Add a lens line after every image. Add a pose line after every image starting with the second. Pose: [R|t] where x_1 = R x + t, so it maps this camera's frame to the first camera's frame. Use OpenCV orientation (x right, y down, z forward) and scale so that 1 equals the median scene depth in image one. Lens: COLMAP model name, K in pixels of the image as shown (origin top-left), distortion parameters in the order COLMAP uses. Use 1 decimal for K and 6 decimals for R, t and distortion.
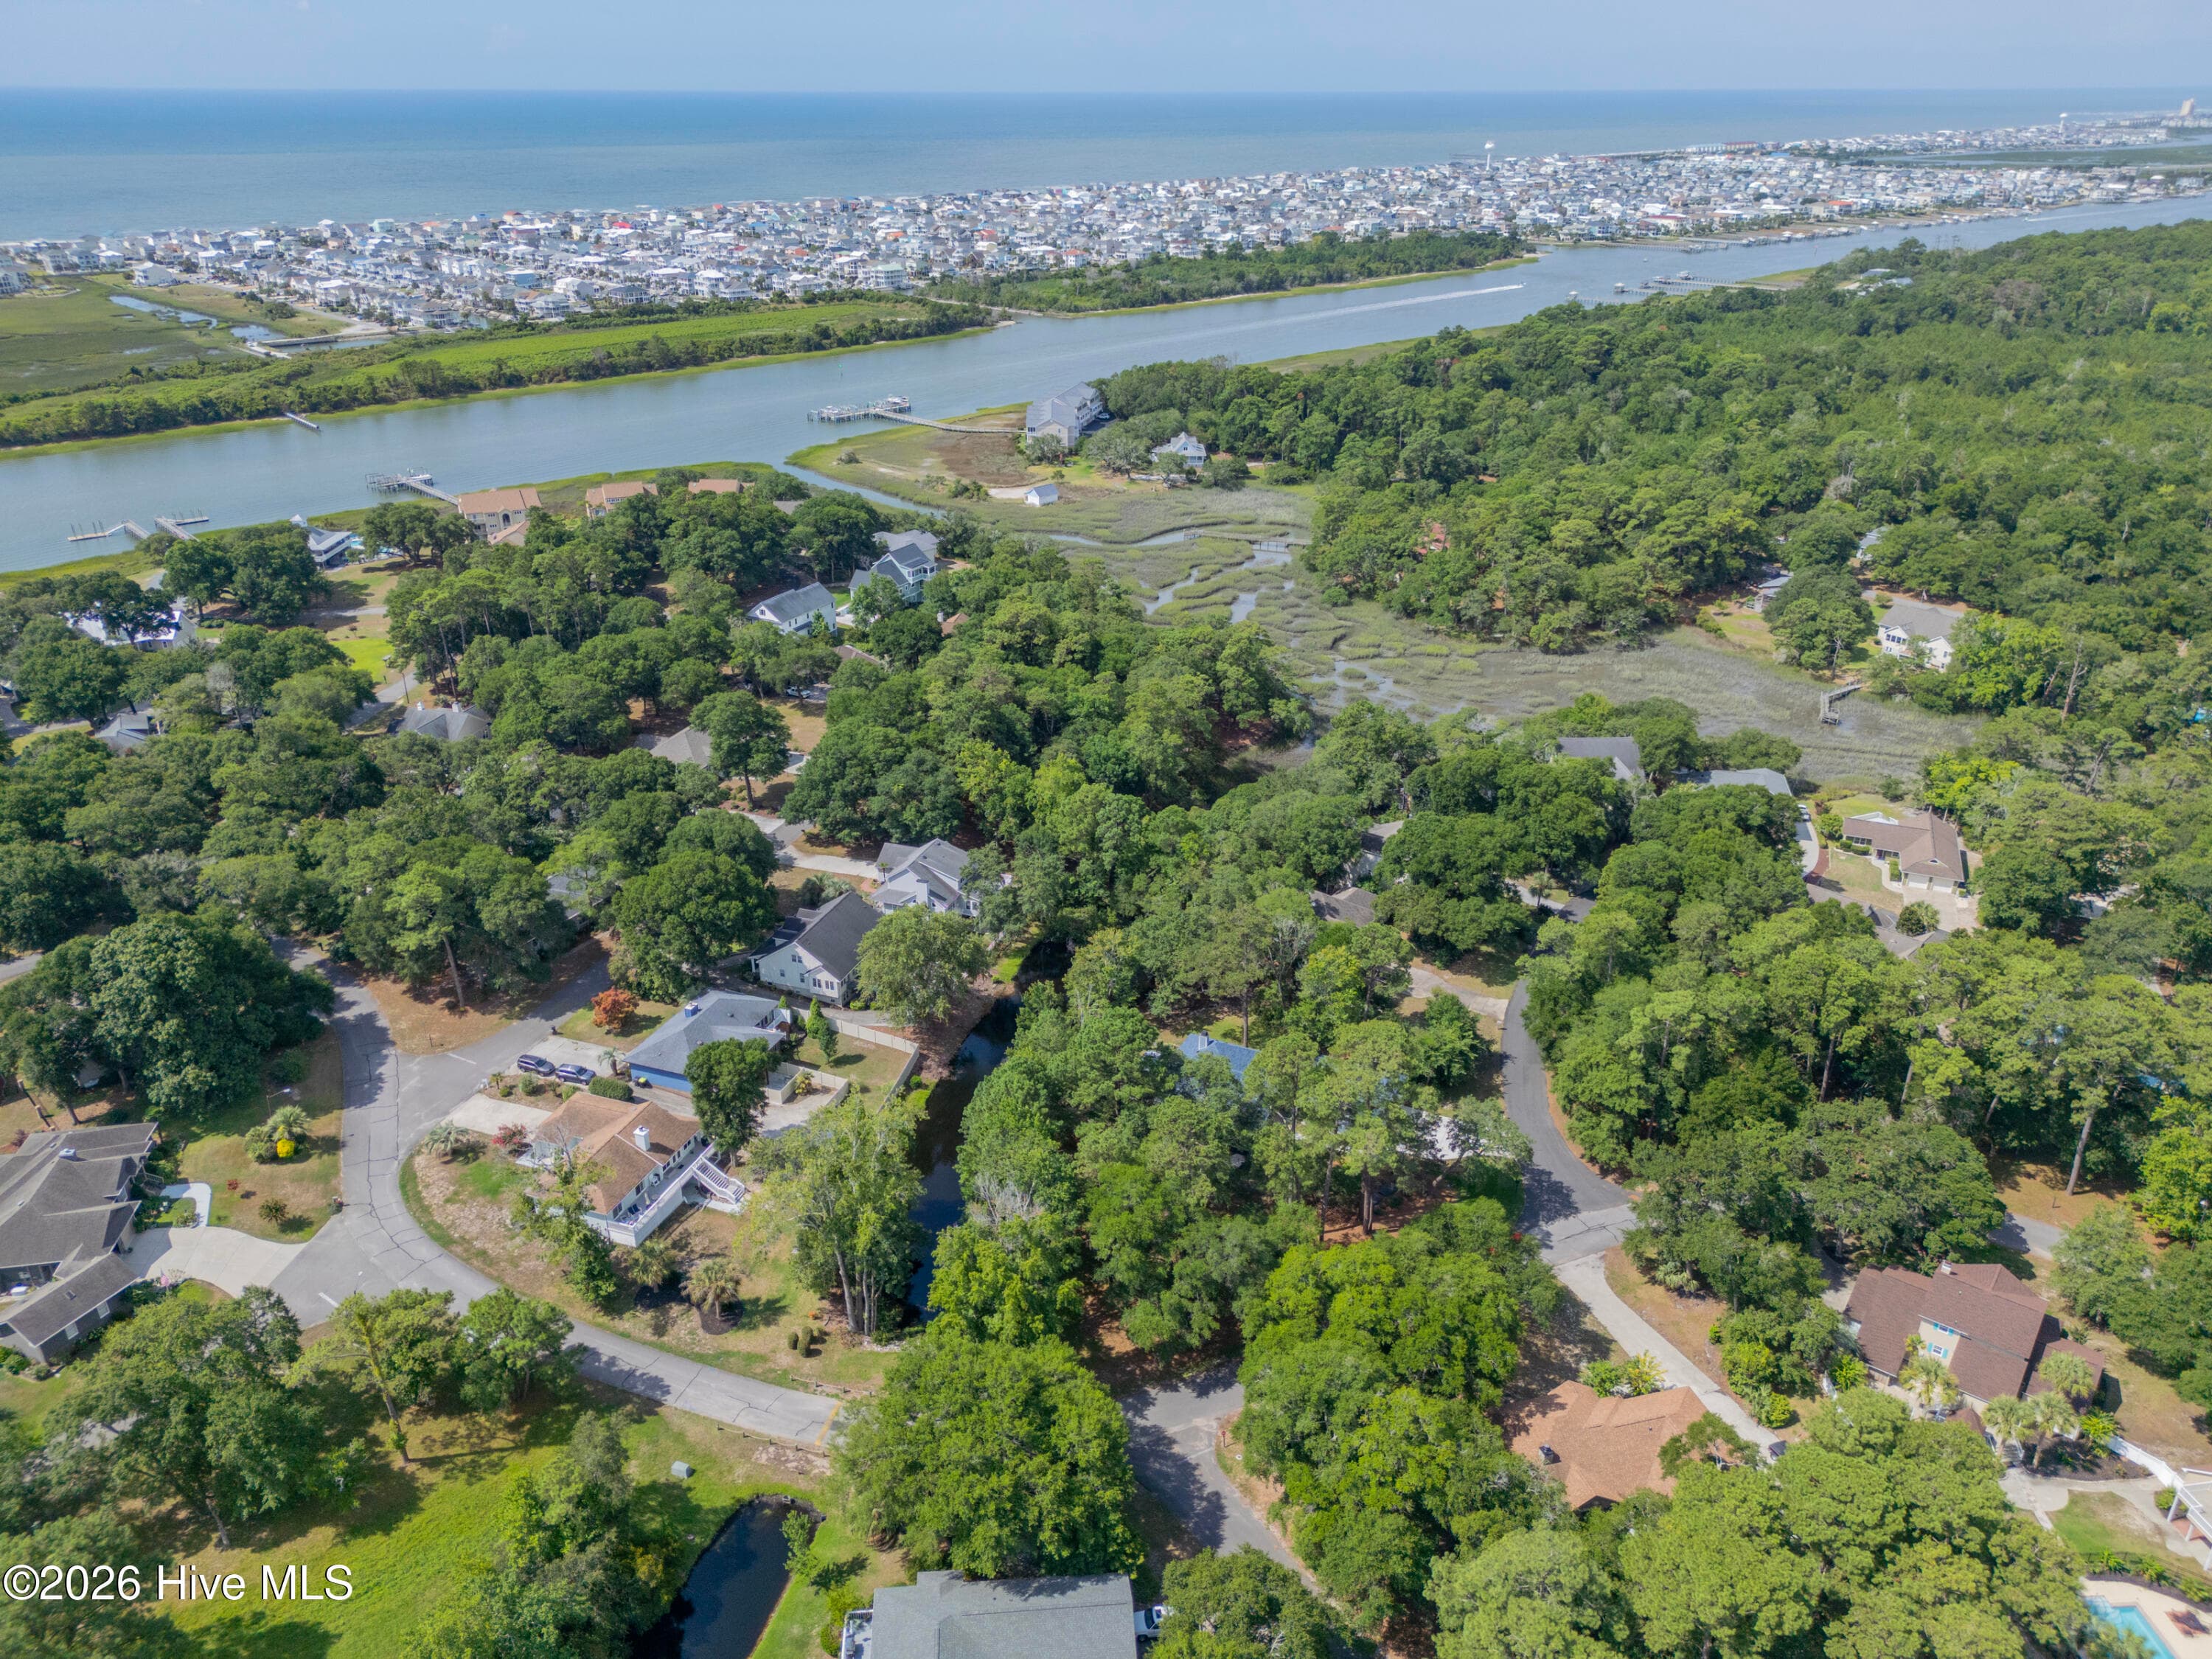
lens RADIAL K [[1578.3, 0, 1106.0], [0, 1578.3, 829.5], [0, 0, 1]] dist [0.058048, -0.050415]
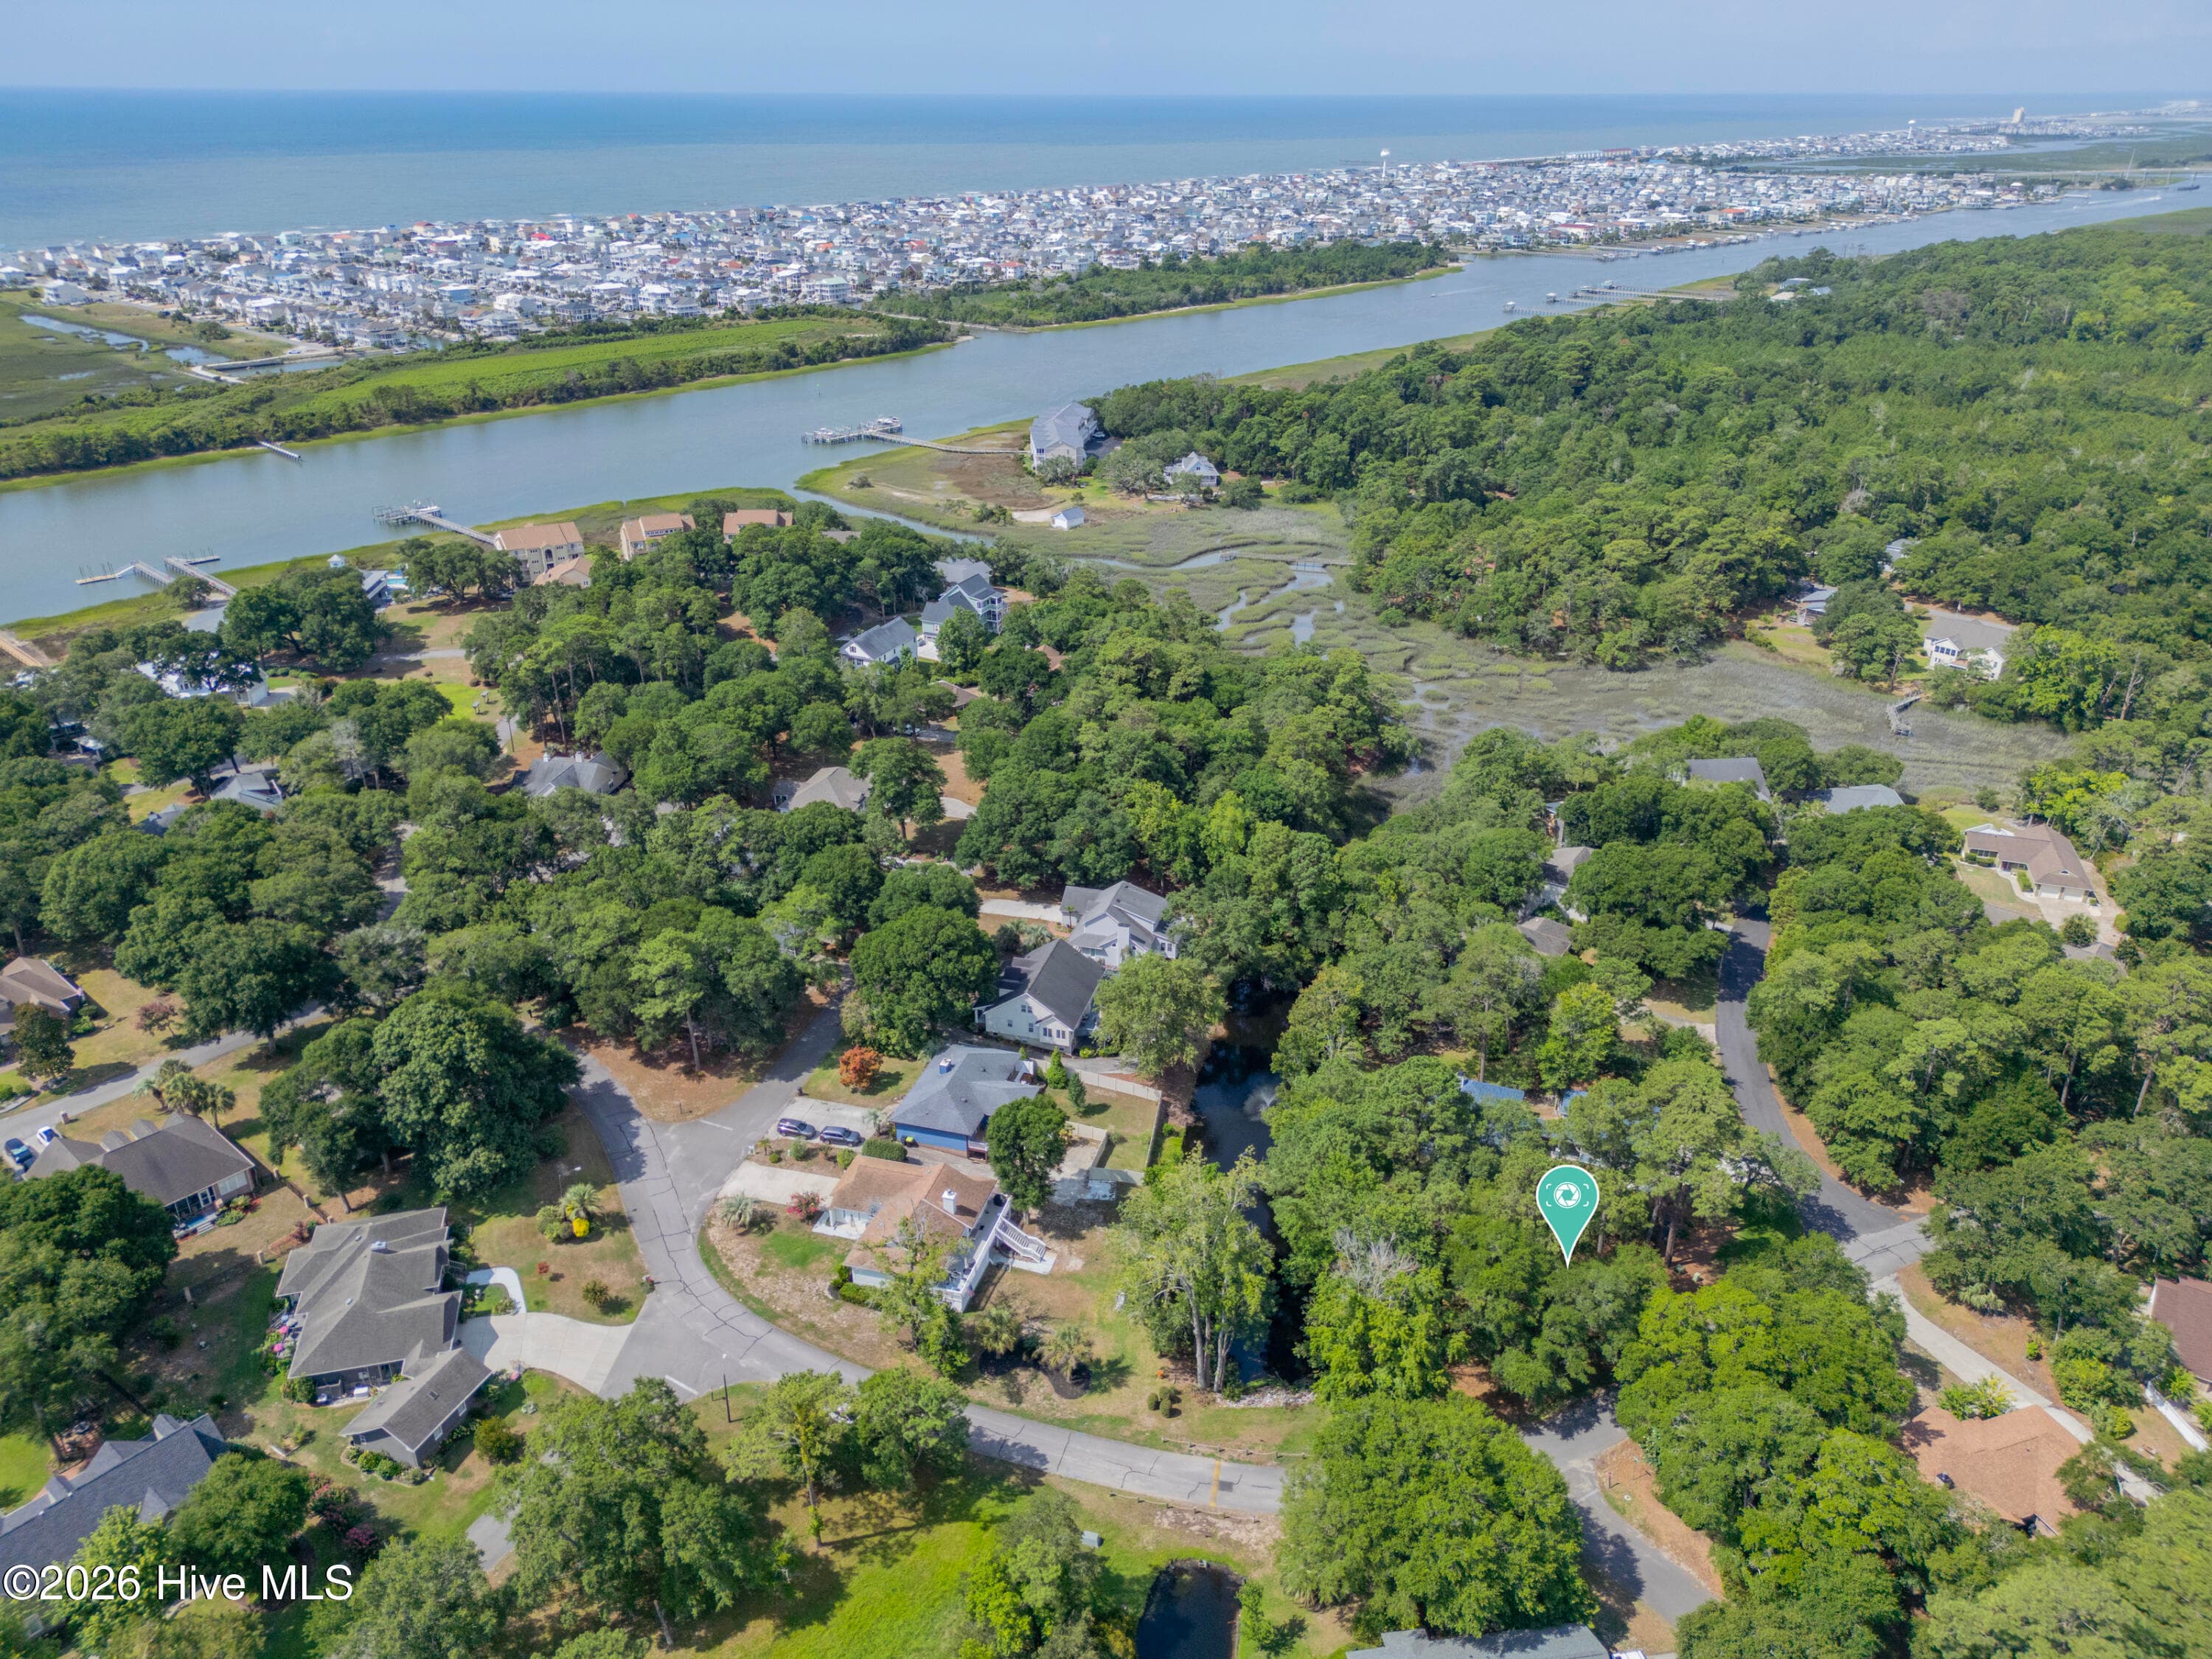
lens RADIAL K [[1566.8, 0, 1106.0], [0, 1566.8, 829.5], [0, 0, 1]] dist [0.064794, -0.060311]
pose [[0.997222, -0.029591, 0.068359, -0.126264], [0.029499, 0.999562, 0.002357, -0.020449], [-0.068399, -0.000334, 0.997658, -0.000748]]
